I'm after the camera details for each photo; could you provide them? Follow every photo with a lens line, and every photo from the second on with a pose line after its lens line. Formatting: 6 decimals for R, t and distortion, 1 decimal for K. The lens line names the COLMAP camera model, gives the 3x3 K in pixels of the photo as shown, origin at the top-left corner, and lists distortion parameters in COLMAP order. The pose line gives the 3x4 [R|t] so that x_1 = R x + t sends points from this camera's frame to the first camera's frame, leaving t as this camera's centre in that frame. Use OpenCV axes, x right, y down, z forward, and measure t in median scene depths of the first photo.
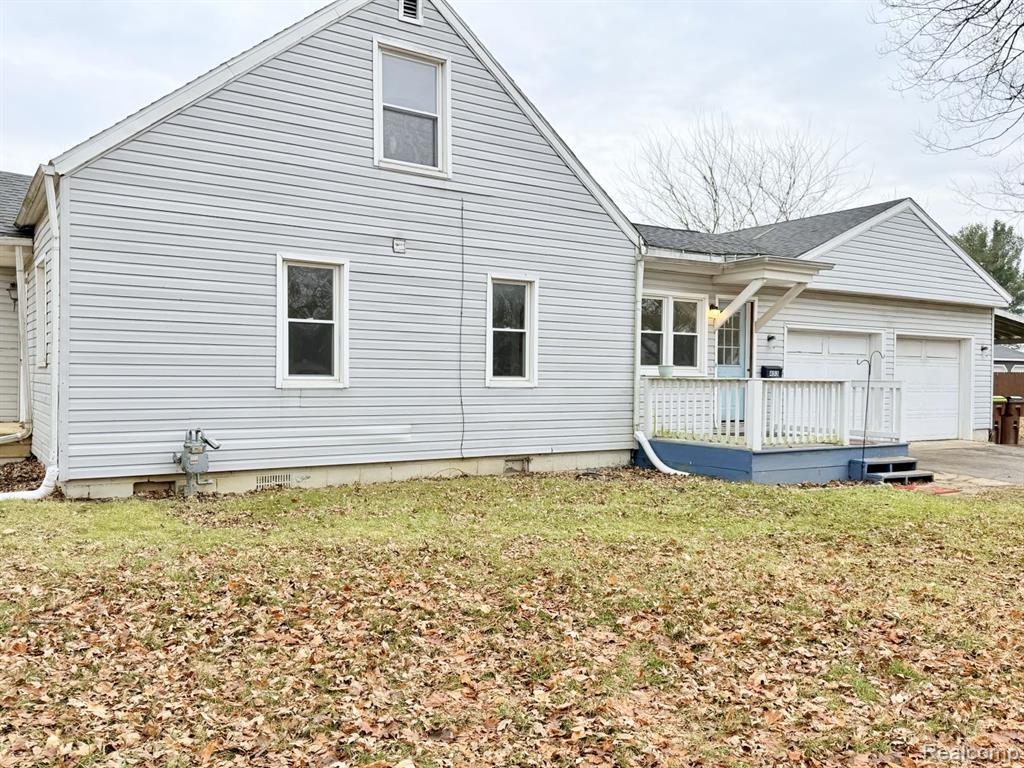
lens RADIAL K [[826.3, 0, 512.0], [0, 826.3, 384.0], [0, 0, 1]] dist [0.002268, -0.000128]
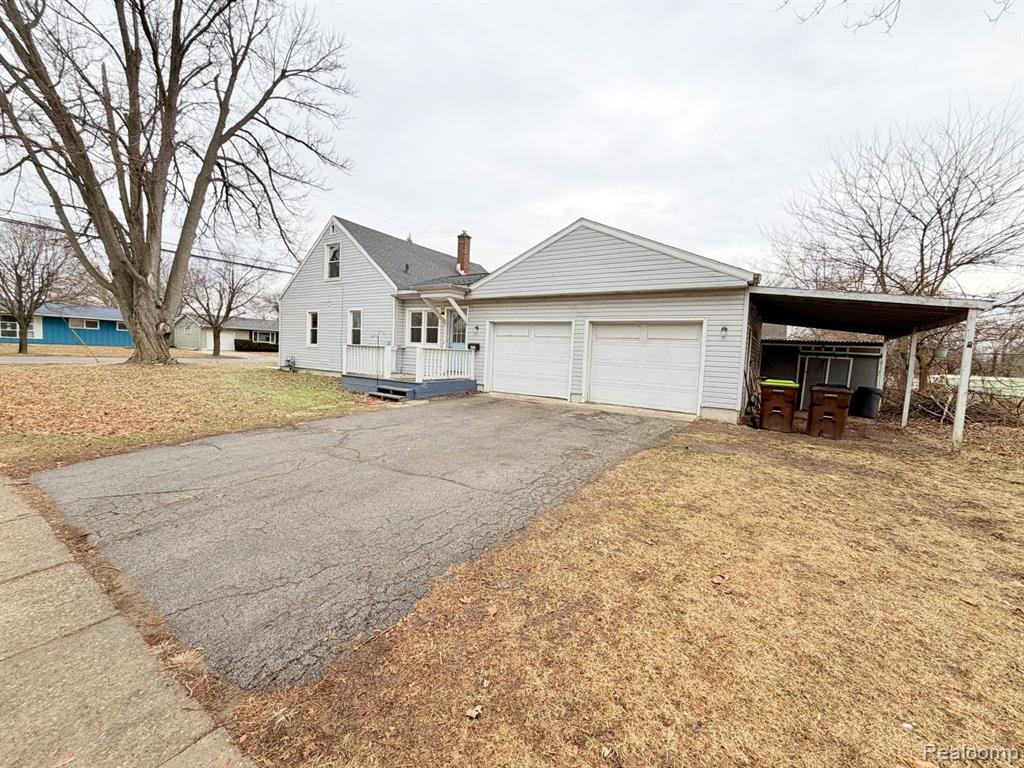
lens RADIAL K [[416.9, 0, 512.0], [0, 416.9, 384.0], [0, 0, 1]] dist [-0.000087, 0.000041]
pose [[0.405367, 0.074391, -0.911122, 1.279118], [-0.053108, 0.996916, 0.057768, 0.010660], [0.912610, 0.024970, 0.408068, 0.761648]]
